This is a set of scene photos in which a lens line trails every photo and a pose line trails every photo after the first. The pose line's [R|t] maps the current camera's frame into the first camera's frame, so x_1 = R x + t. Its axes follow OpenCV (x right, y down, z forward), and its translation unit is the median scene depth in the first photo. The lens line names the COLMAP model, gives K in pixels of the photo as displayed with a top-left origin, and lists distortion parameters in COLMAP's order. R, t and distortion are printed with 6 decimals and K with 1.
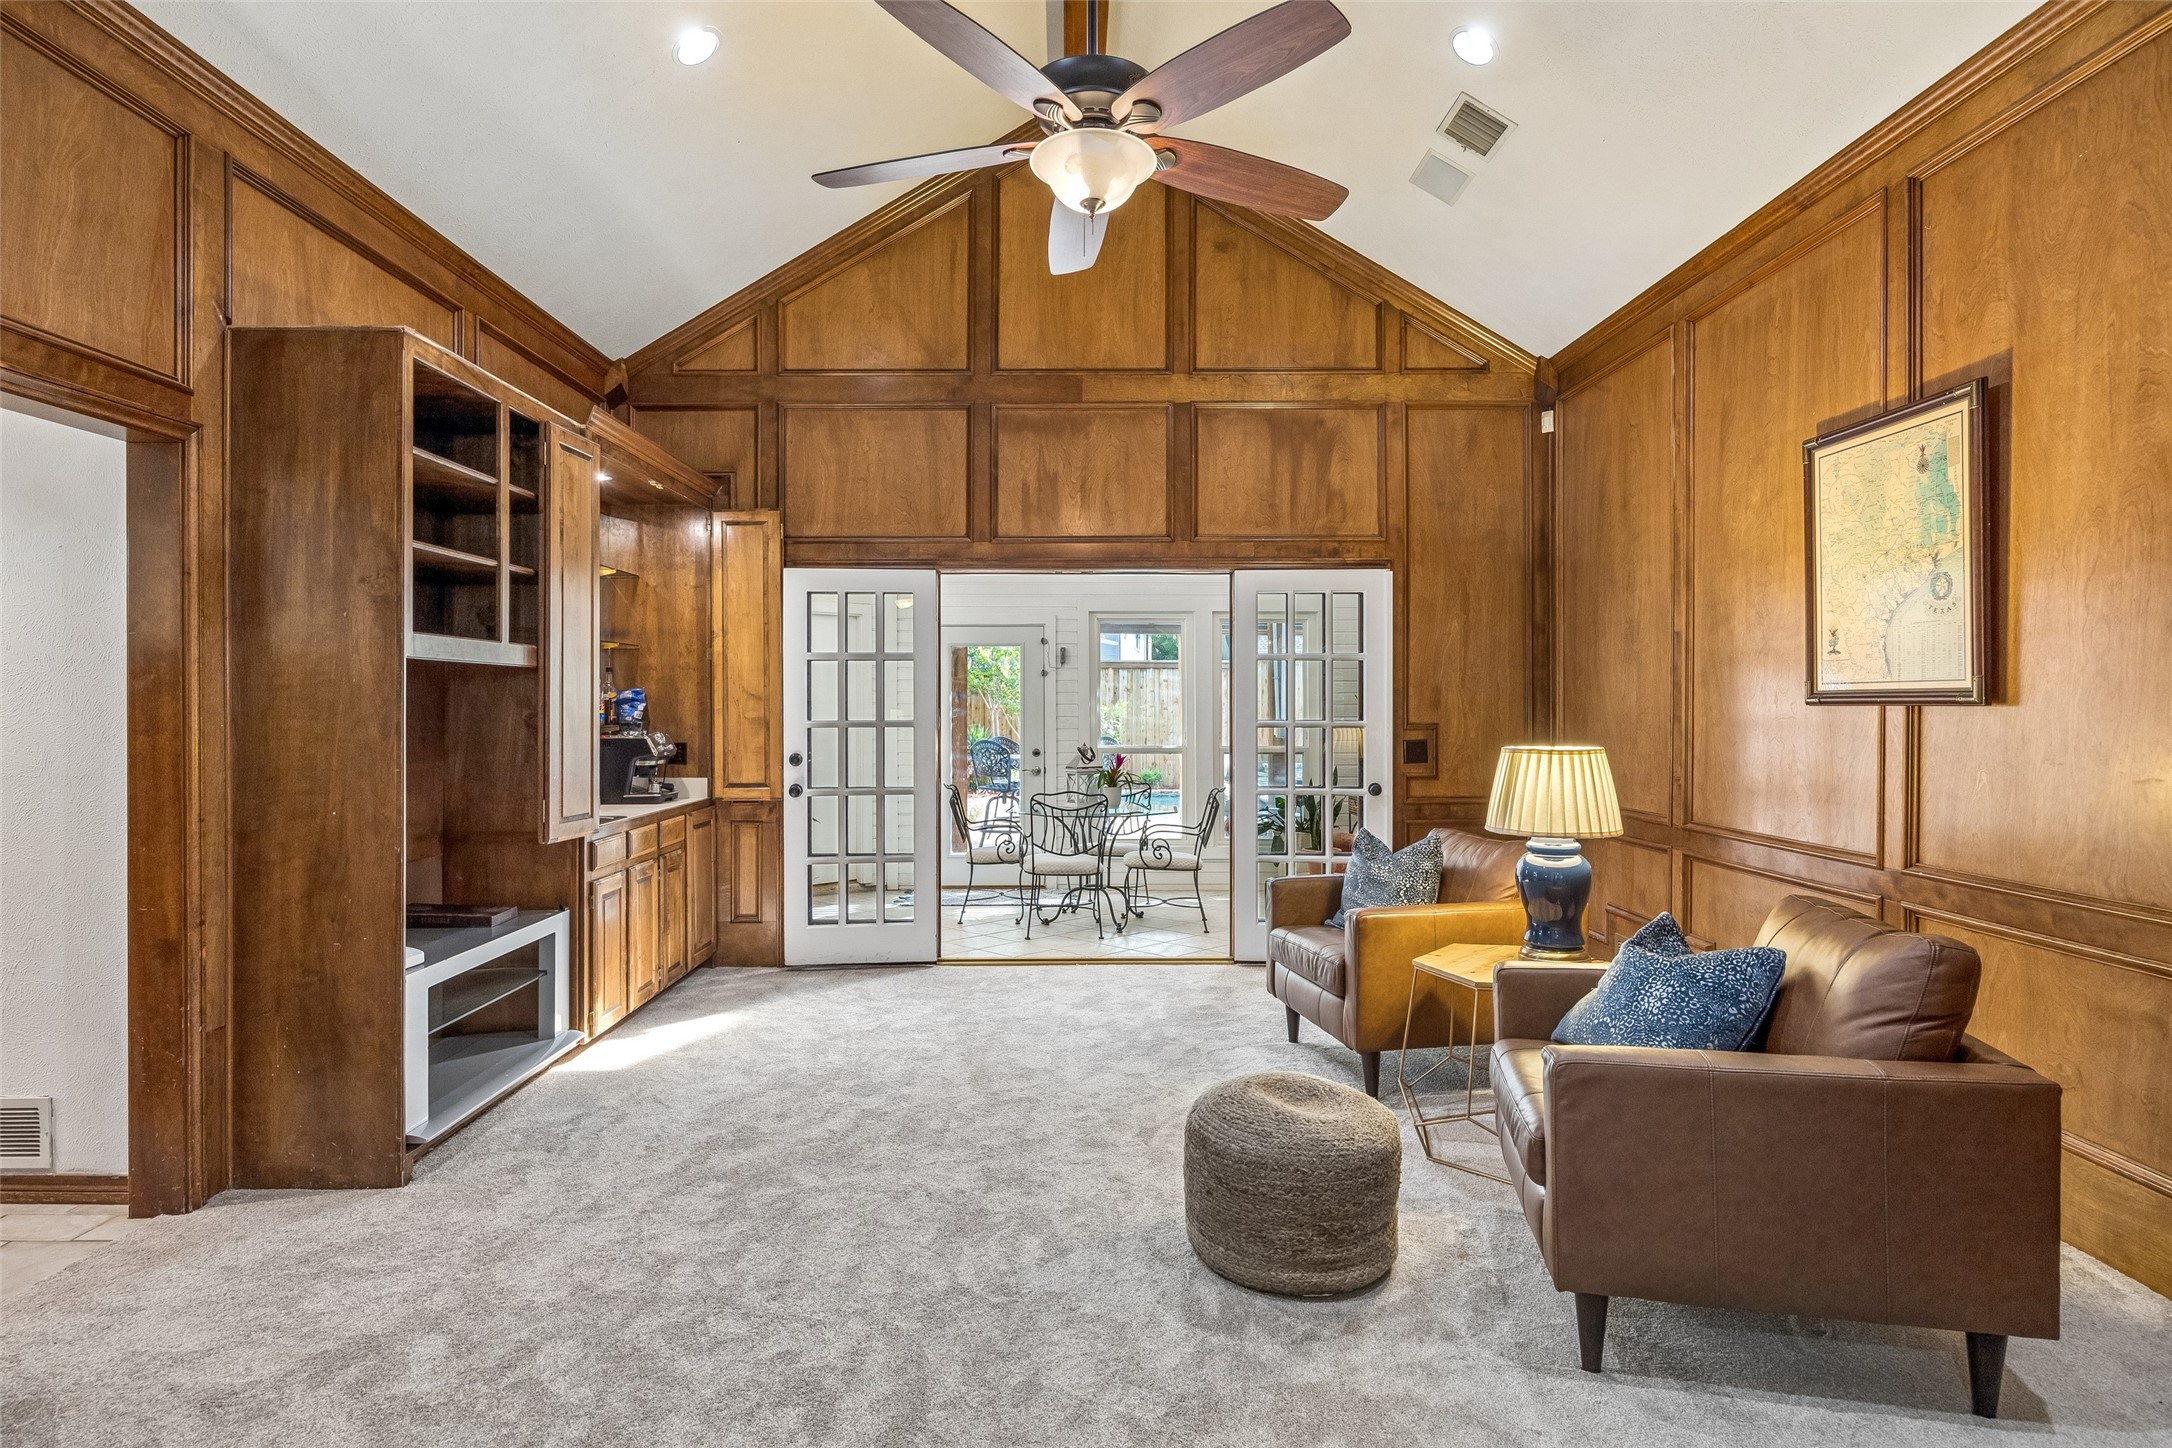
lens RADIAL K [[1132.8, 0, 1080.1], [0, 1132.8, 708.1], [0, 0, 1]] dist [-0.006051, 0.000841]
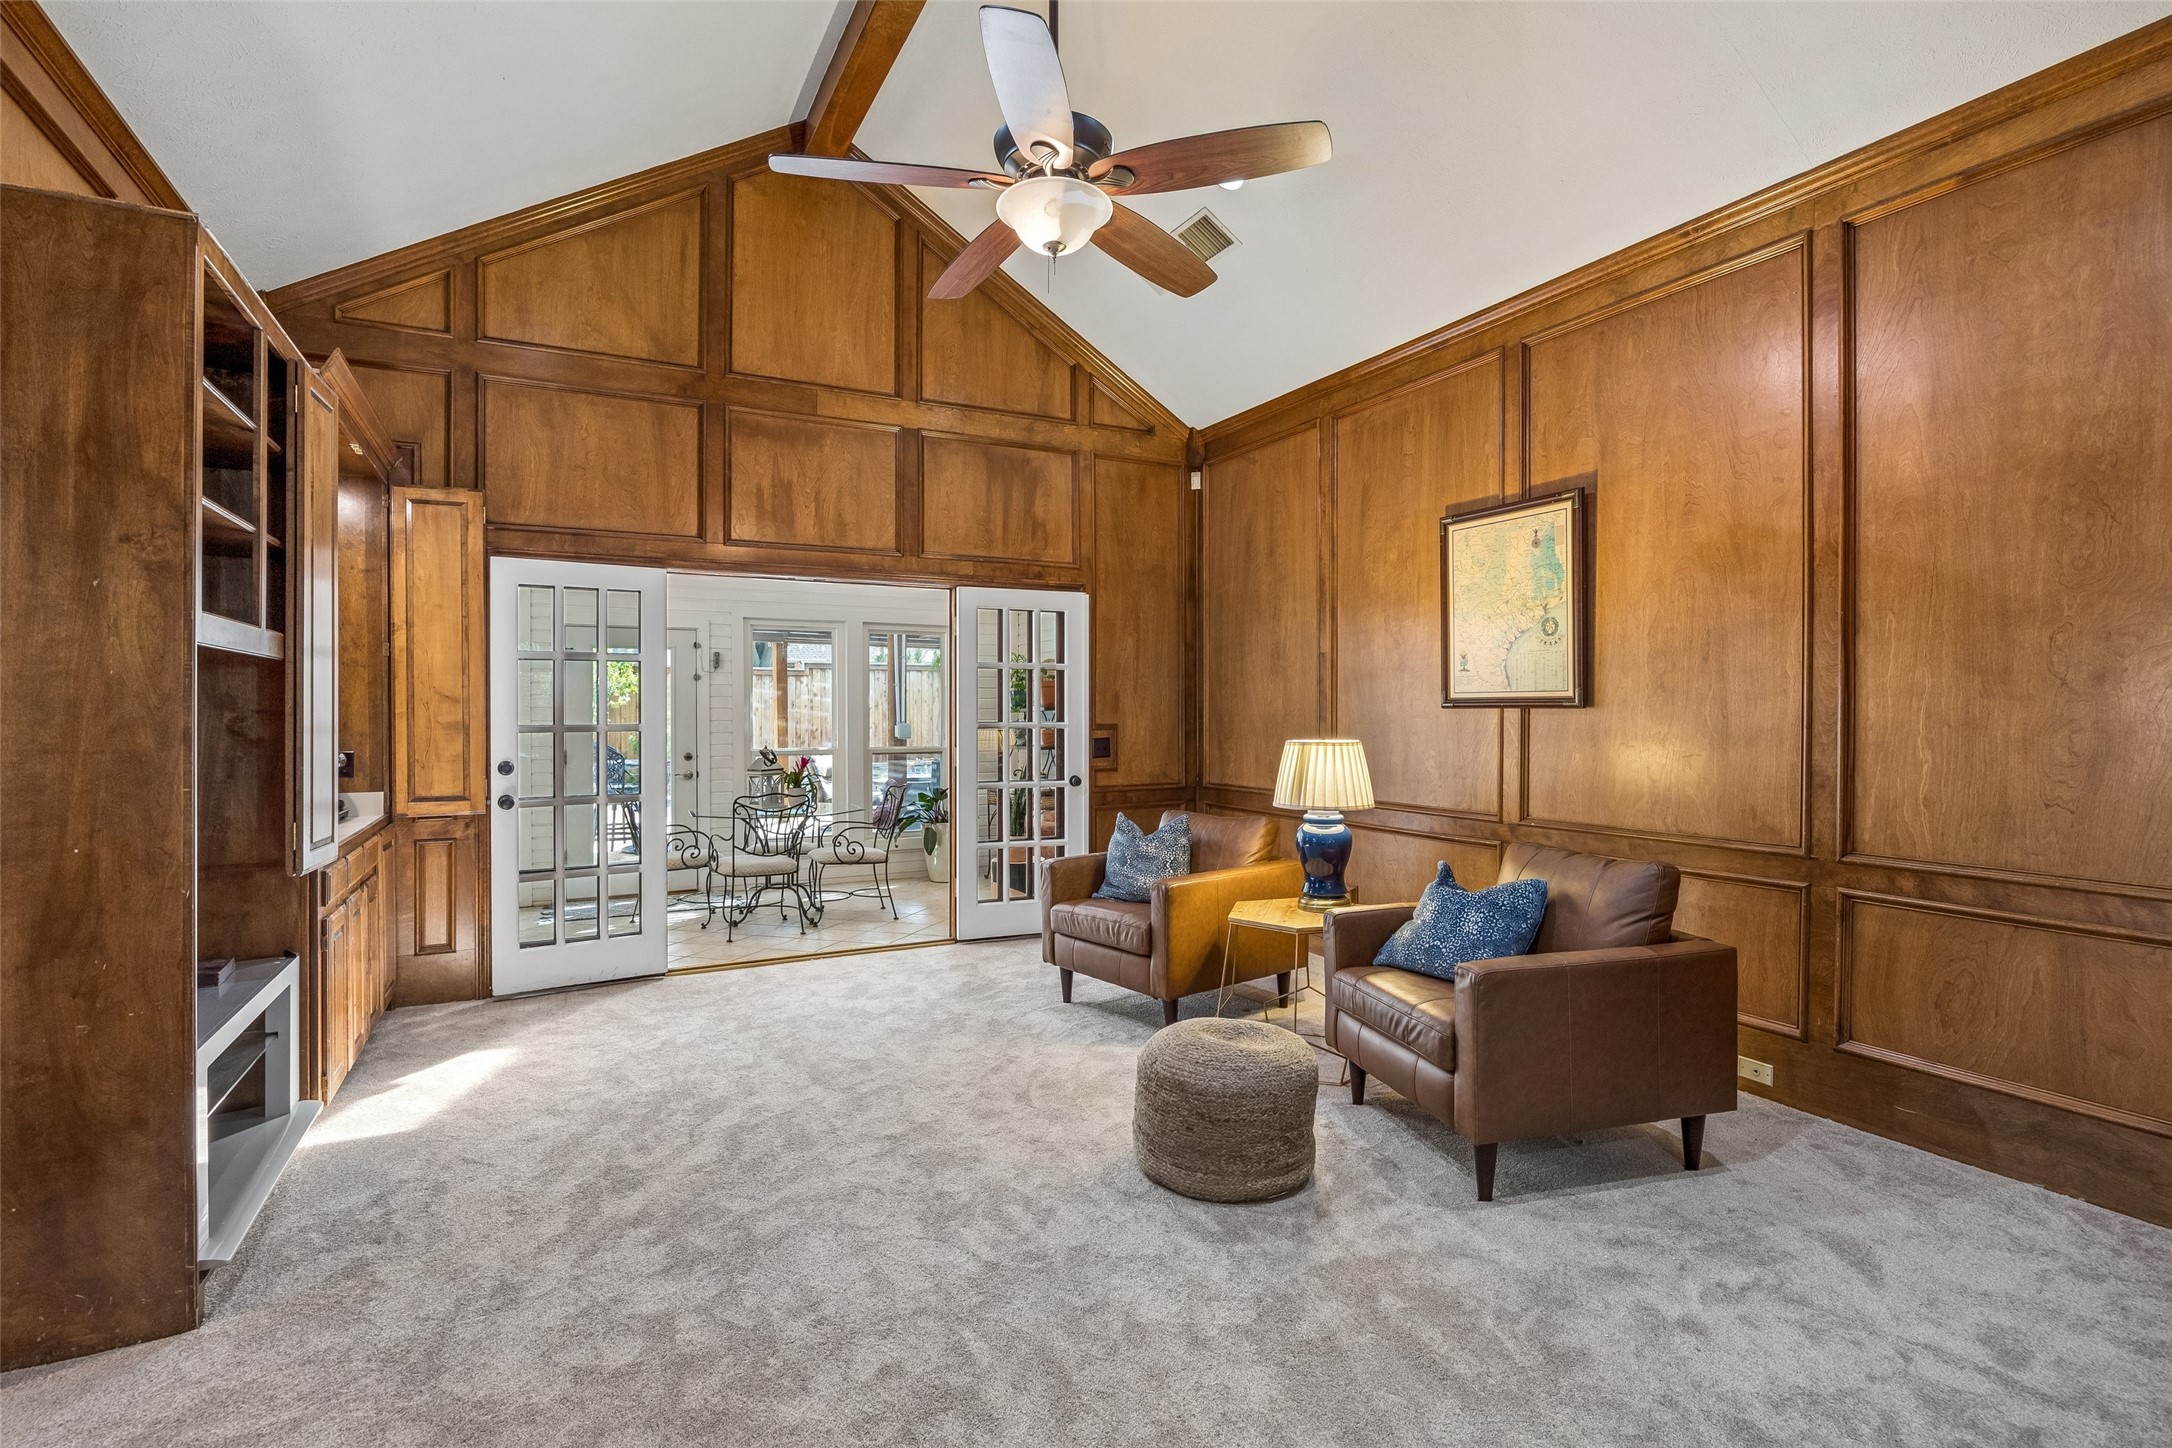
lens RADIAL K [[1023.7, 0, 1089.7], [0, 1023.7, 714.8], [0, 0, 1]] dist [-0.011291, 0.002235]
pose [[0.886423, -0.001960, 0.462872, -0.238785], [0.001282, 0.999998, 0.001780, 0.002081], [-0.462874, -0.000984, 0.886423, 0.064393]]
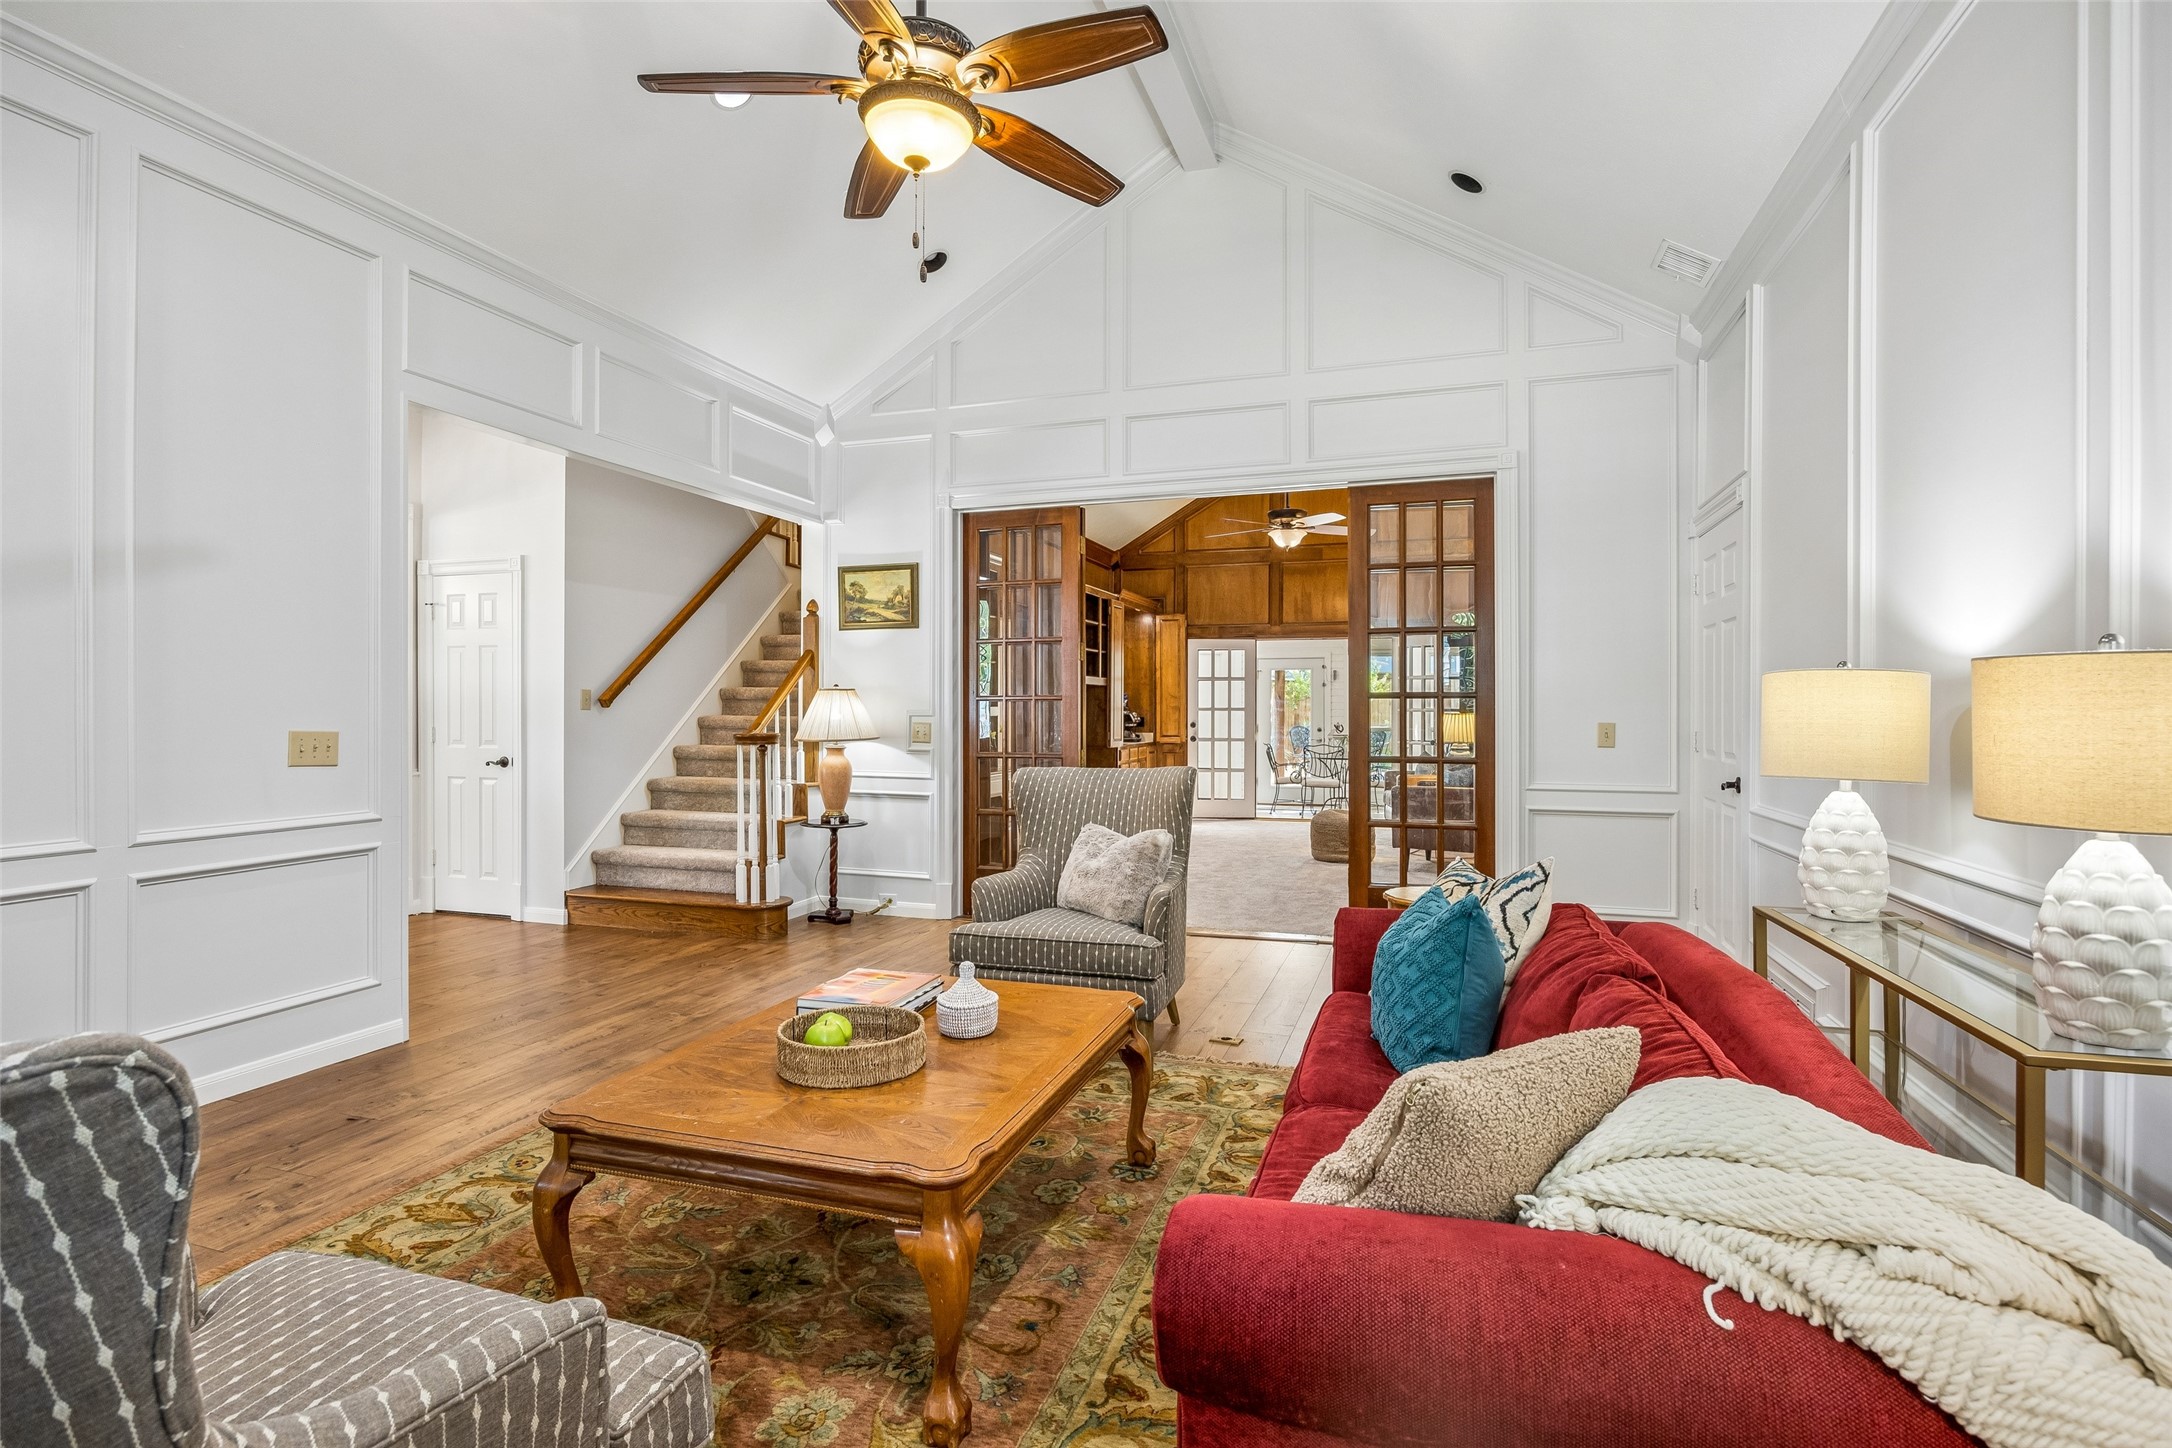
lens RADIAL K [[1074.7, 0, 1086.6], [0, 1074.7, 710.7], [0, 0, 1]] dist [-0.010088, 0.001868]
pose [[0.948745, 0.000914, -0.316042, 0.252082], [-0.002054, 0.999993, -0.003274, 0.028087], [0.316037, 0.003755, 0.948740, -1.223962]]
